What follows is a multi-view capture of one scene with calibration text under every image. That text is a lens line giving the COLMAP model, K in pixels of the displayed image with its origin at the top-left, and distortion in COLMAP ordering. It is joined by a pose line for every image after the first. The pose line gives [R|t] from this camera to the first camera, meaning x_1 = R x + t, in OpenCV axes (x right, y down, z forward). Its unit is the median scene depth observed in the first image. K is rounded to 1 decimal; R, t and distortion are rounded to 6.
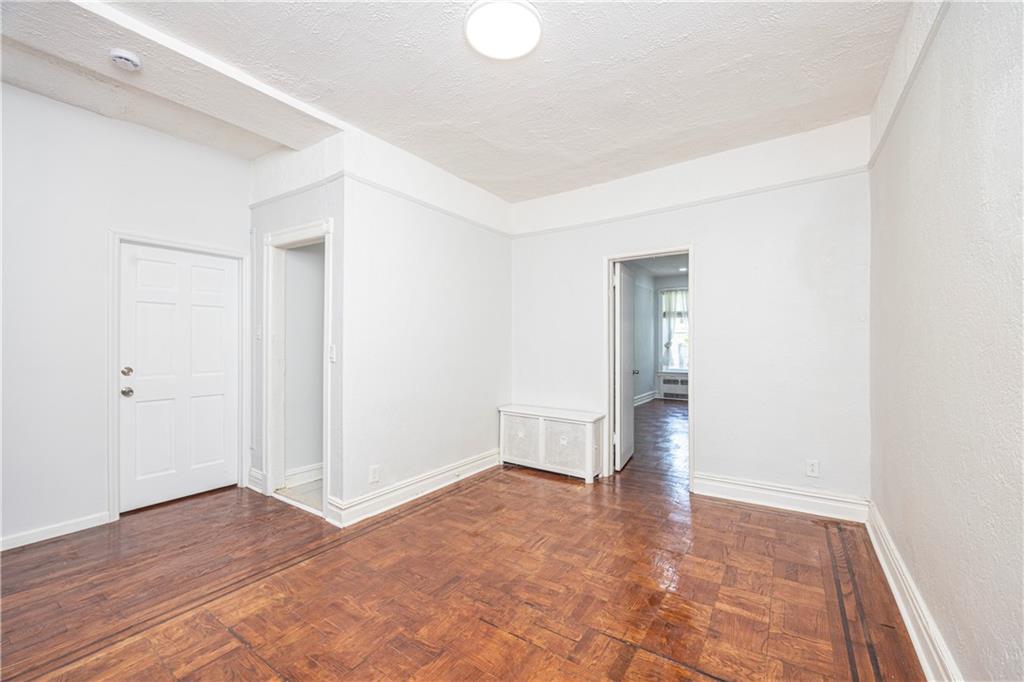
lens RADIAL K [[416.9, 0, 517.0], [0, 416.9, 346.5], [0, 0, 1]] dist [-0.000249, 0.000211]
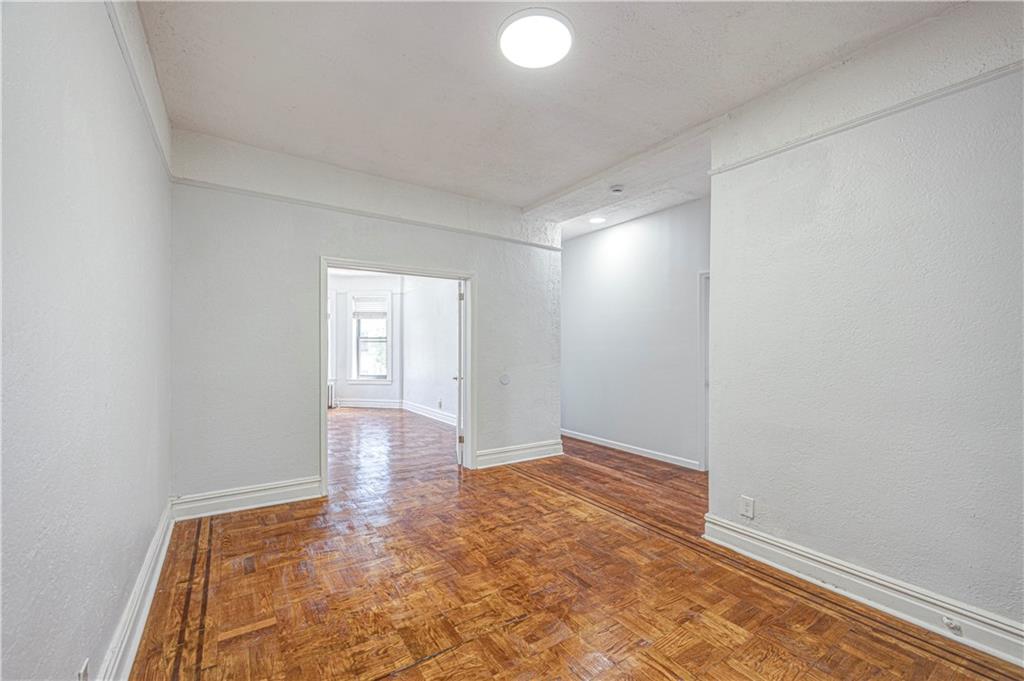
lens RADIAL K [[402.7, 0, 507.2], [0, 402.7, 342.2], [0, 0, 1]] dist [-0.001427, 0.000064]
pose [[-0.377610, -0.017167, -0.925806, 0.925092], [-0.012381, 0.999832, -0.013490, -0.018119], [0.925882, 0.006368, -0.377759, 1.306243]]
